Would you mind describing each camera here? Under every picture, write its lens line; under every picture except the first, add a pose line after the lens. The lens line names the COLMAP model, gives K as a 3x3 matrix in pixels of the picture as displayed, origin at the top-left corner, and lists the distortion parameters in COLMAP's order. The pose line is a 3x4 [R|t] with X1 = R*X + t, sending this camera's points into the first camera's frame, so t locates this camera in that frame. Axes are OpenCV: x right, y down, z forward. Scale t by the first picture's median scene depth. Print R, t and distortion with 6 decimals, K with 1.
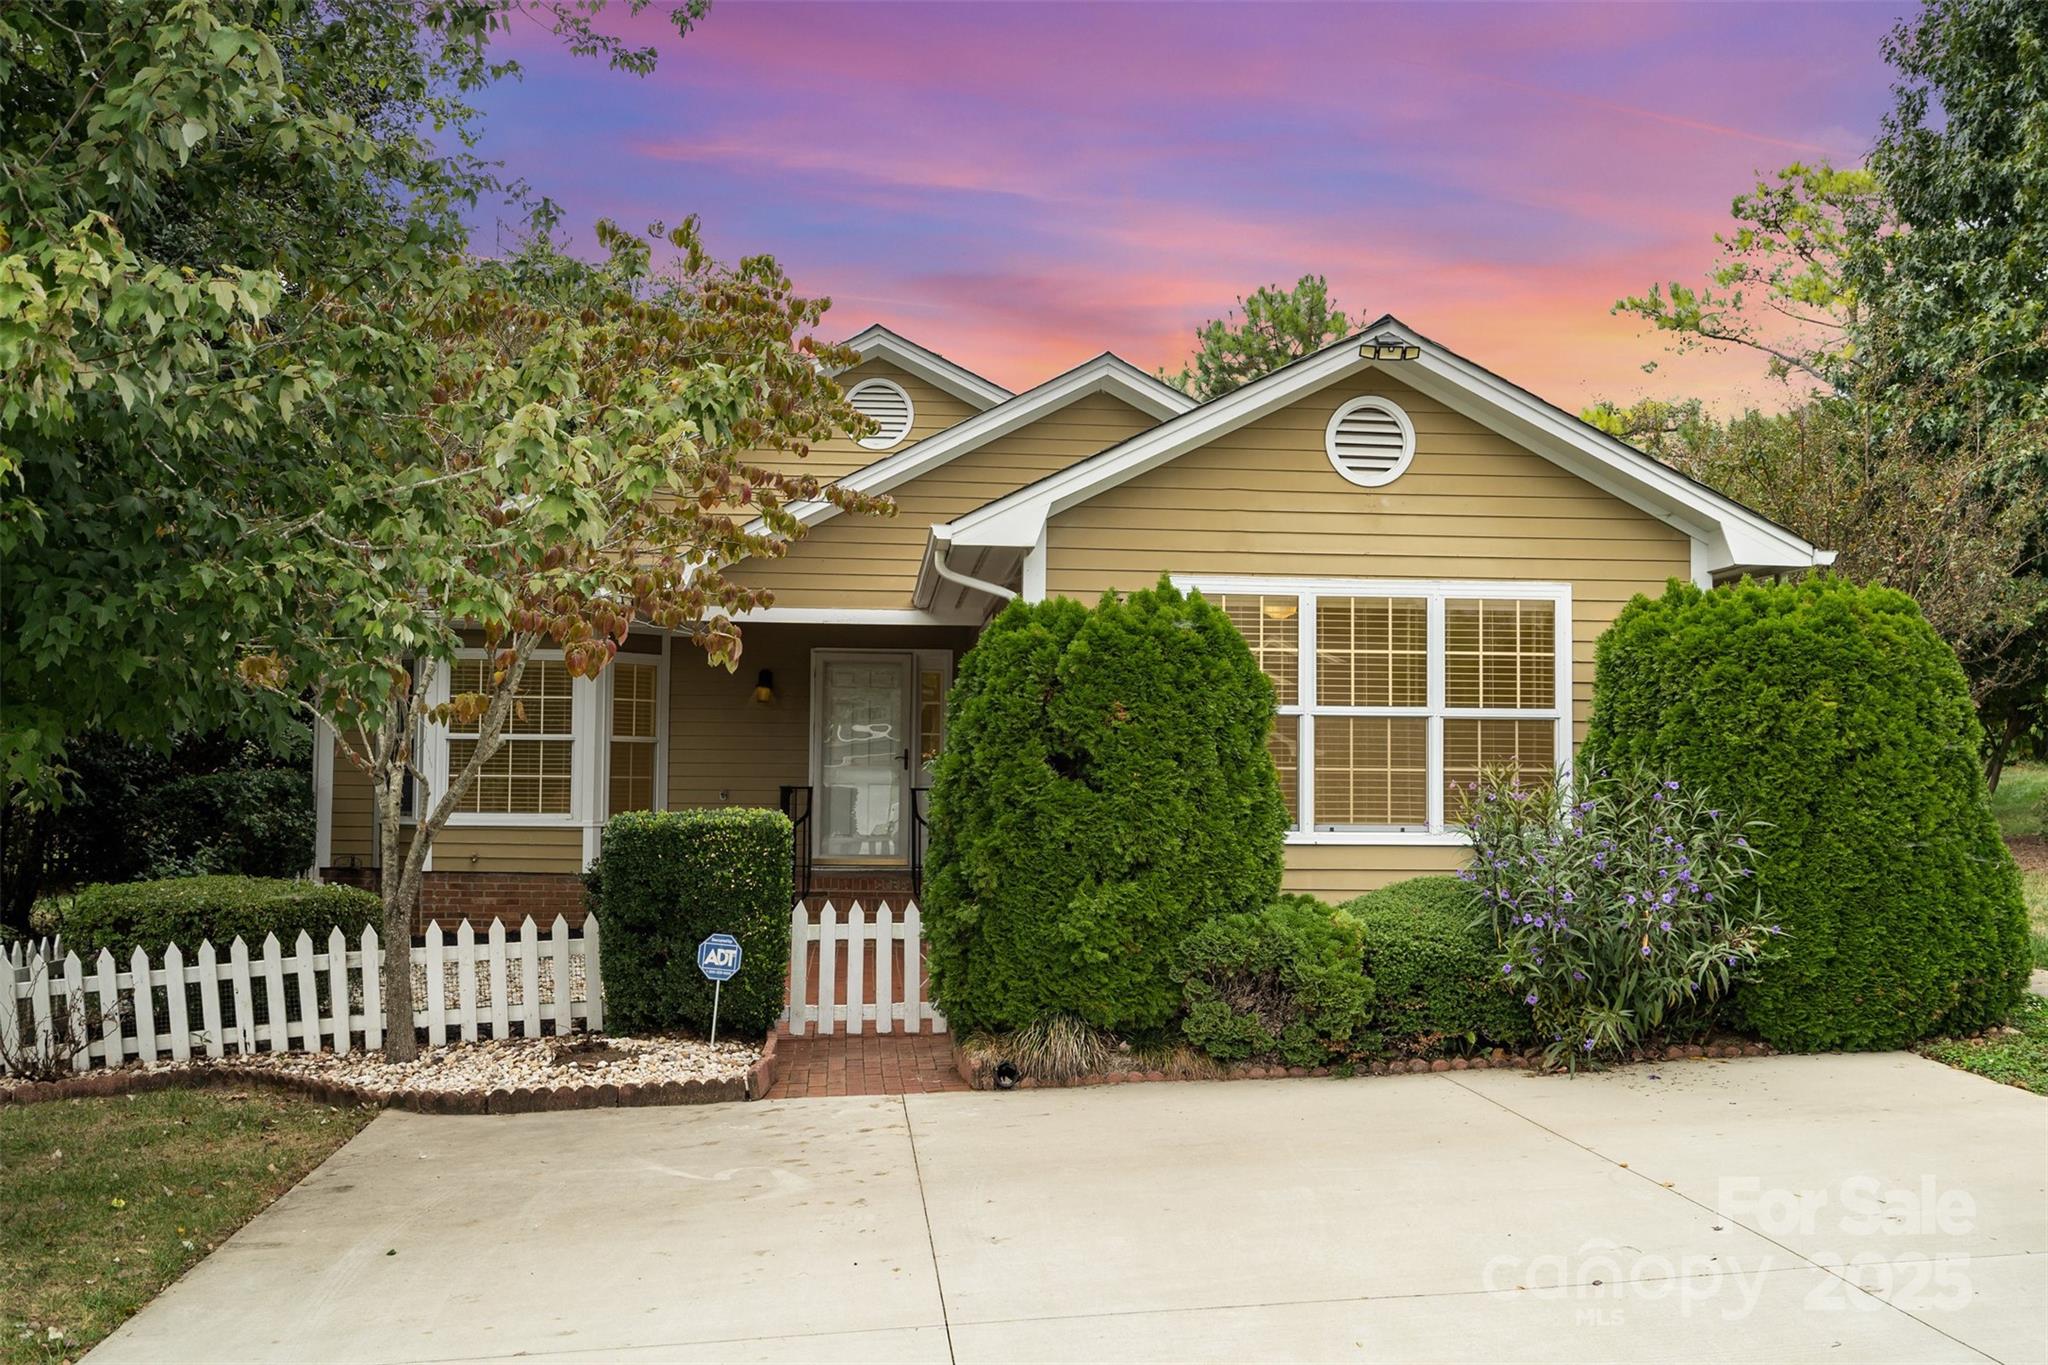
lens RADIAL K [[1895.9, 0, 1023.9], [0, 1895.9, 737.1], [0, 0, 1]] dist [0.020173, -0.011228]
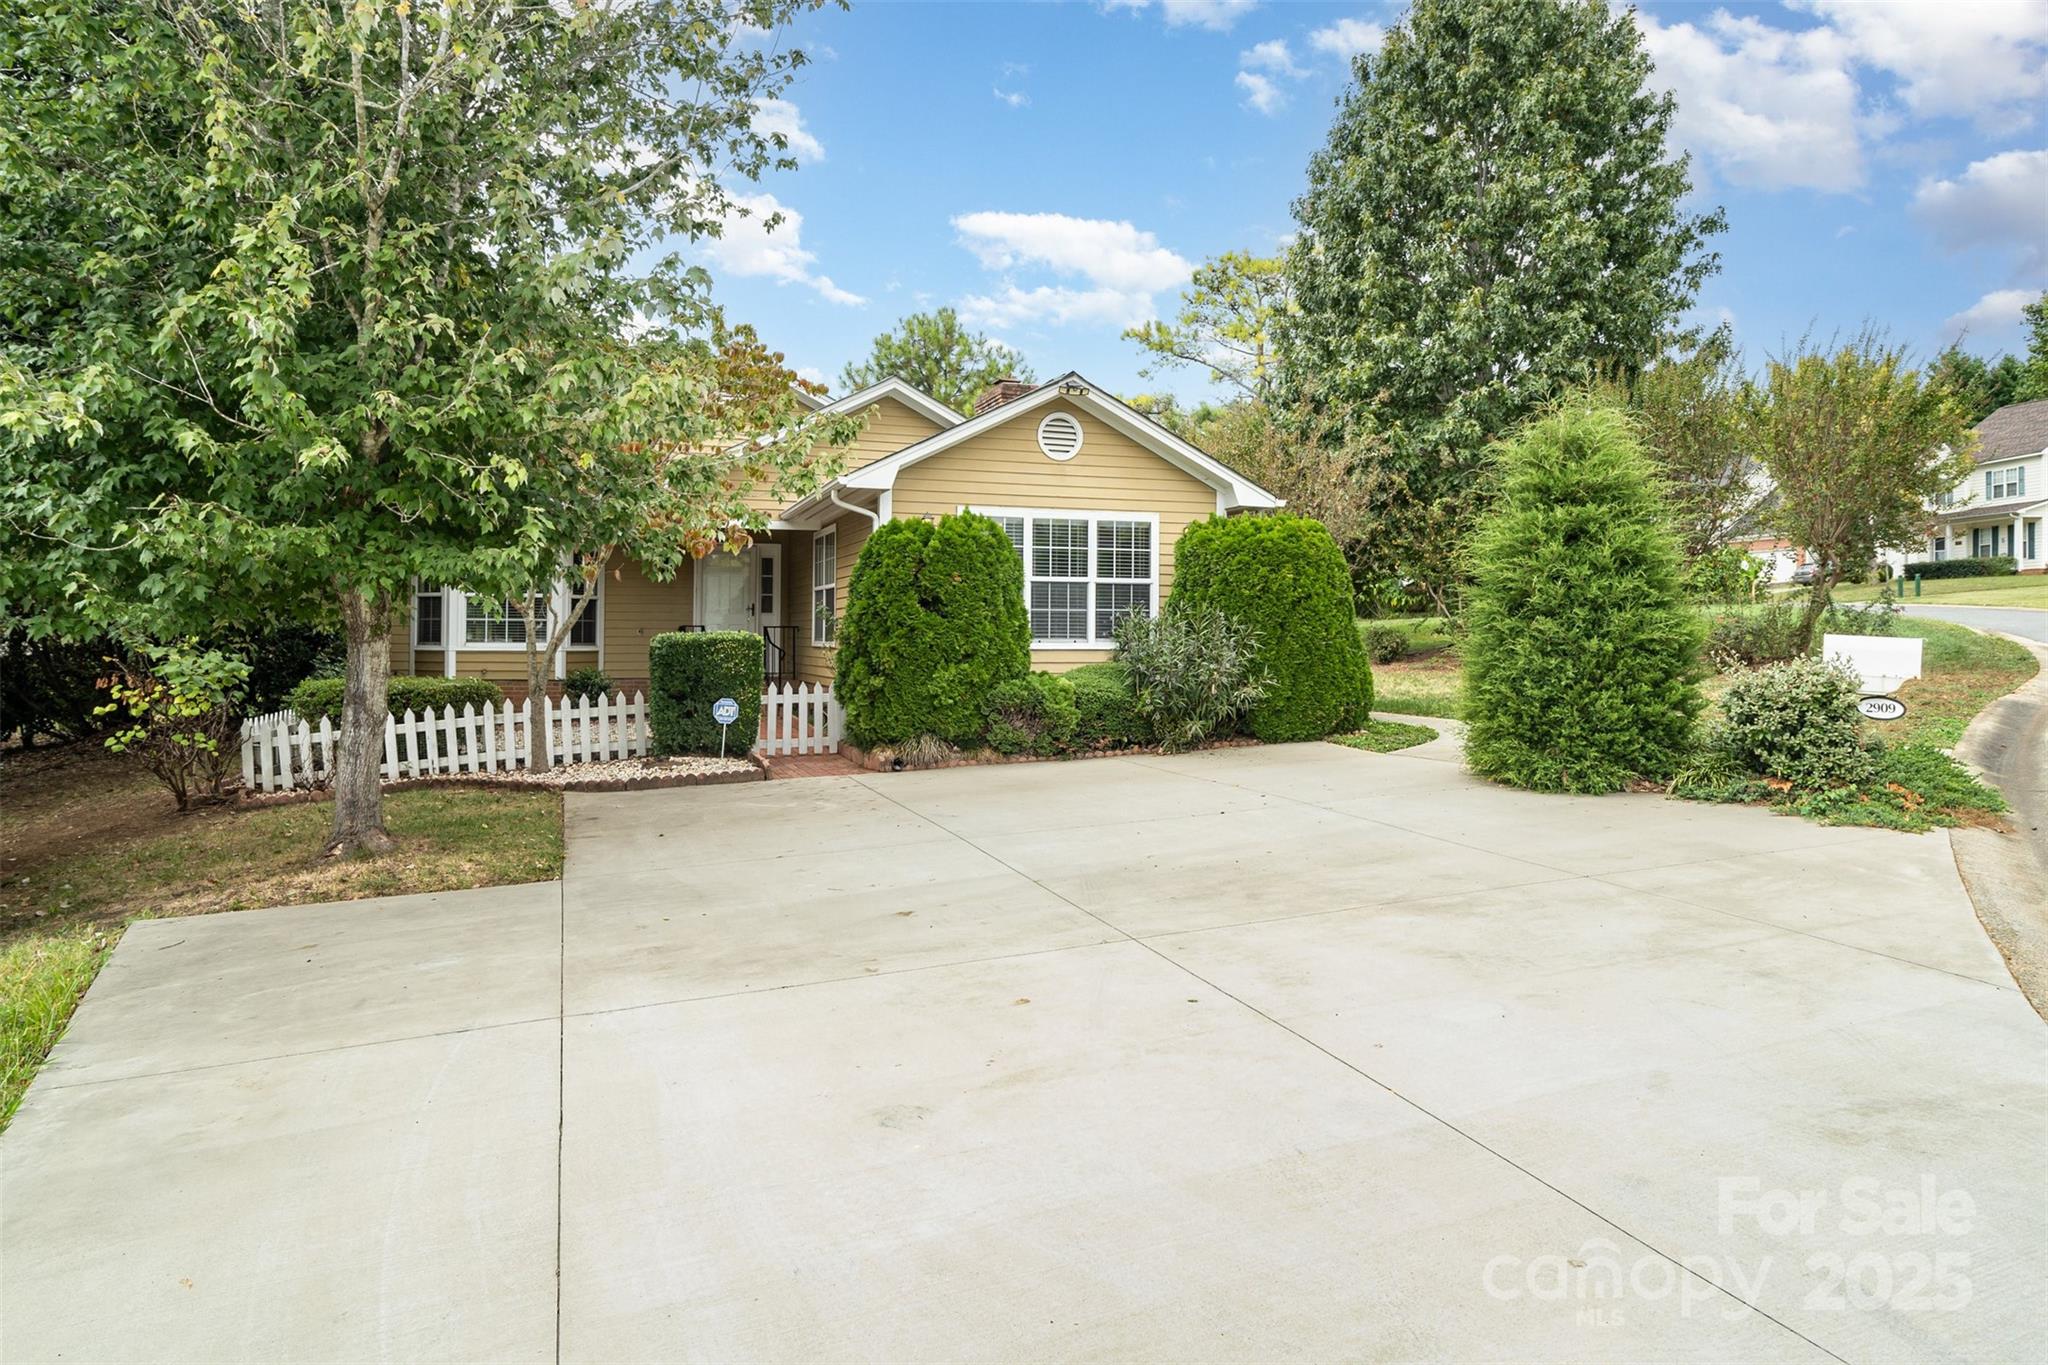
lens RADIAL K [[1262.1, 0, 1024.0], [0, 1262.1, 682.5], [0, 0, 1]] dist [0.006122, 0.000543]
pose [[0.972482, -0.014040, 0.232557, -0.154298], [-0.000350, 0.998094, 0.061719, 0.012170], [-0.232980, -0.060102, 0.970623, -0.237696]]
